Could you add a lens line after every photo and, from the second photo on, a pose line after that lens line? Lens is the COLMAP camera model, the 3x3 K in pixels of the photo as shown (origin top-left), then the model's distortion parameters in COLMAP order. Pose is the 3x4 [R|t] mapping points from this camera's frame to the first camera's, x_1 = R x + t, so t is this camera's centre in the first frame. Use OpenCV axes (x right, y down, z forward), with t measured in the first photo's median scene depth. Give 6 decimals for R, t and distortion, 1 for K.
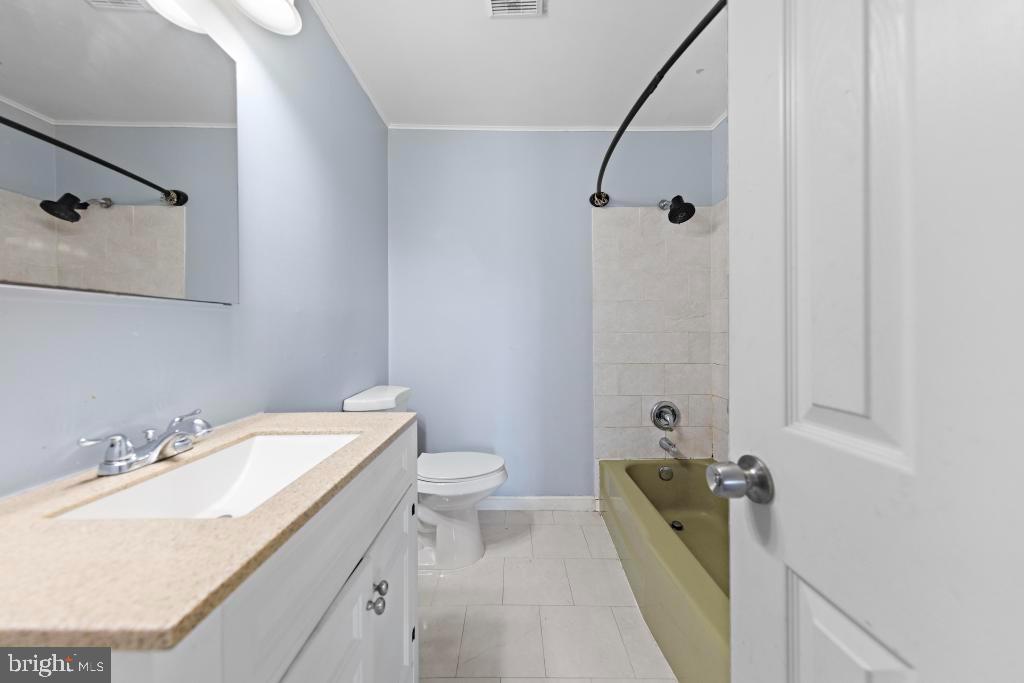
lens RADIAL K [[350.9, 0, 510.7], [0, 350.9, 338.6], [0, 0, 1]] dist [-0.002135, -0.000185]
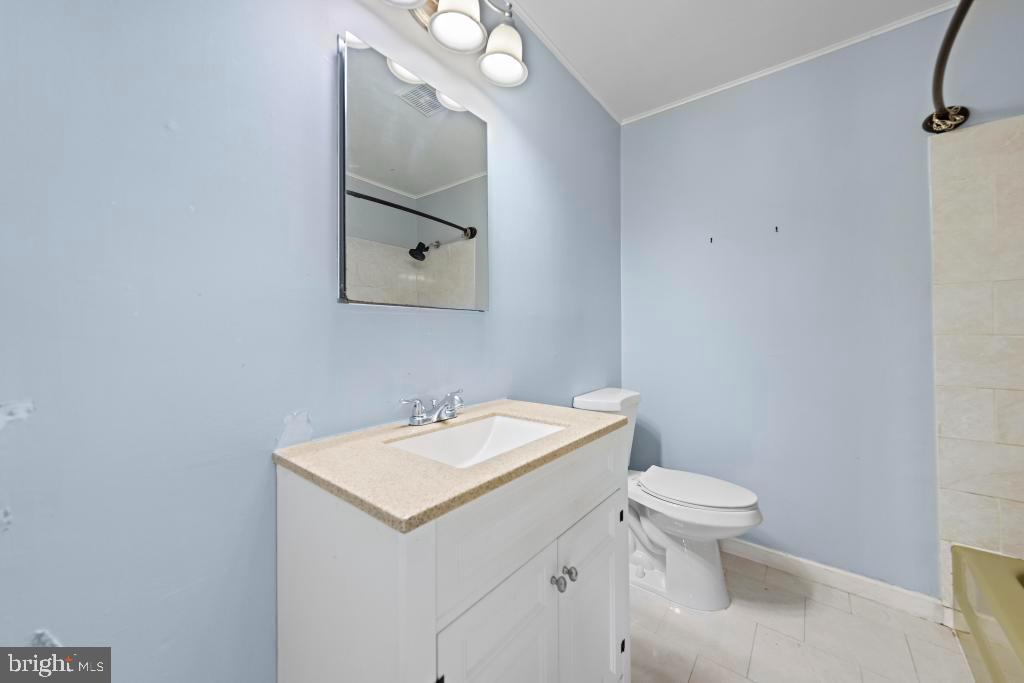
lens RADIAL K [[375.3, 0, 512.0], [0, 375.3, 341.5], [0, 0, 1]] dist [0.001948, -0.000086]
pose [[0.768594, 0.014958, -0.639562, 0.142756], [-0.016233, 0.999861, 0.003875, 0.005920], [0.639531, 0.007404, 0.768730, 0.004304]]
